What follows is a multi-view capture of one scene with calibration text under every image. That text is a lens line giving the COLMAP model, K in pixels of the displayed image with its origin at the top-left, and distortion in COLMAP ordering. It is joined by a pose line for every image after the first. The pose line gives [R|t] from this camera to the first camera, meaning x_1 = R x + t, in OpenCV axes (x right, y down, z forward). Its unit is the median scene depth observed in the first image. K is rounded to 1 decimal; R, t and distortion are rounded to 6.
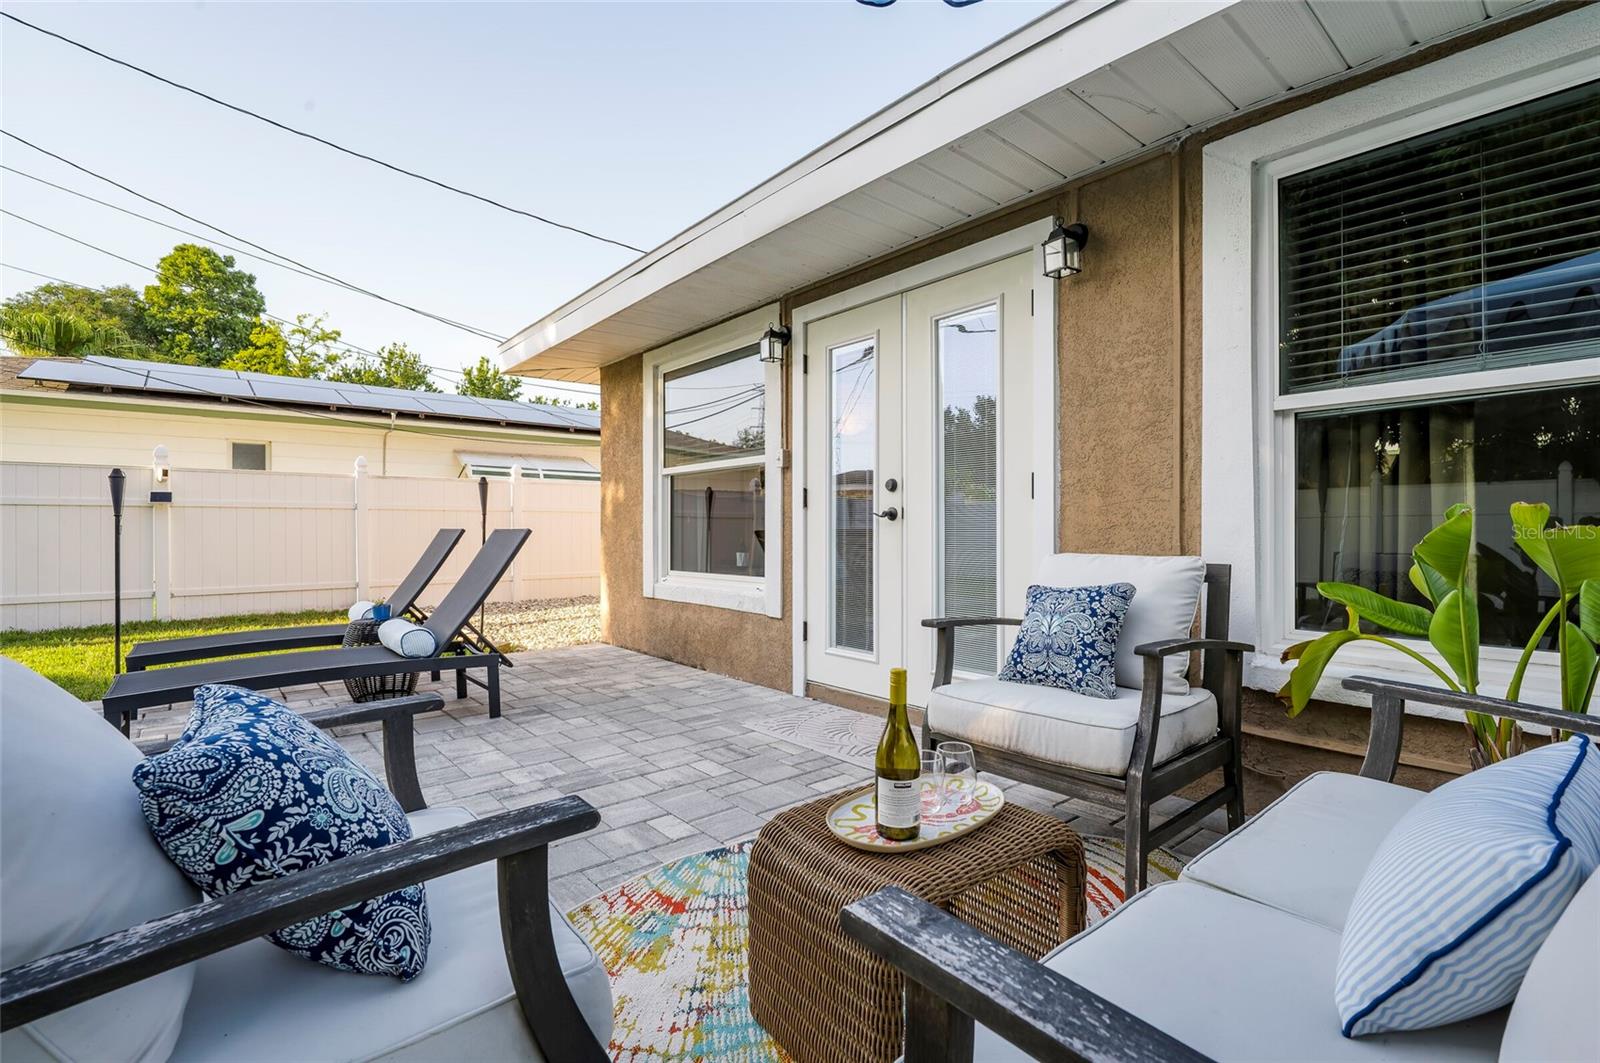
lens RADIAL K [[730.4, 0, 795.4], [0, 730.4, 530.0], [0, 0, 1]] dist [-0.002272, -0.000624]
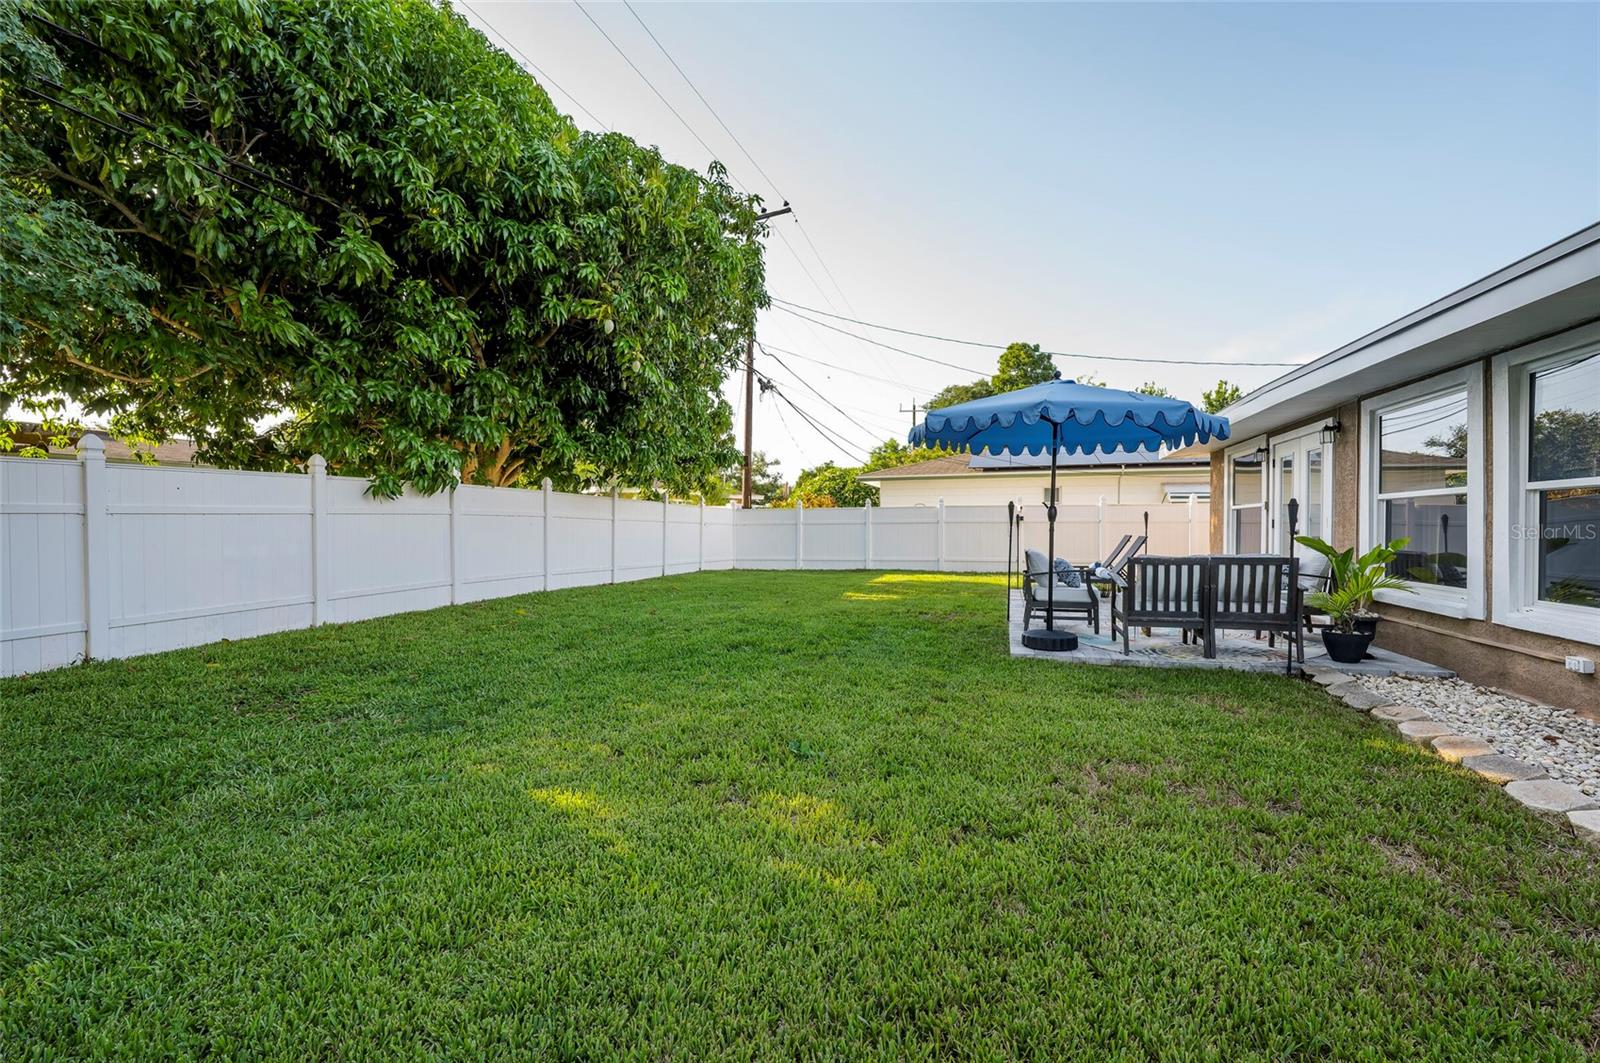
lens RADIAL K [[692.0, 0, 793.2], [0, 692.0, 532.9], [0, 0, 1]] dist [0.003583, 0.000096]
pose [[0.548469, 0.009281, -0.836119, 0.147706], [-0.002865, 0.999953, 0.009220, -0.004865], [0.836166, -0.002661, 0.548470, -0.208291]]
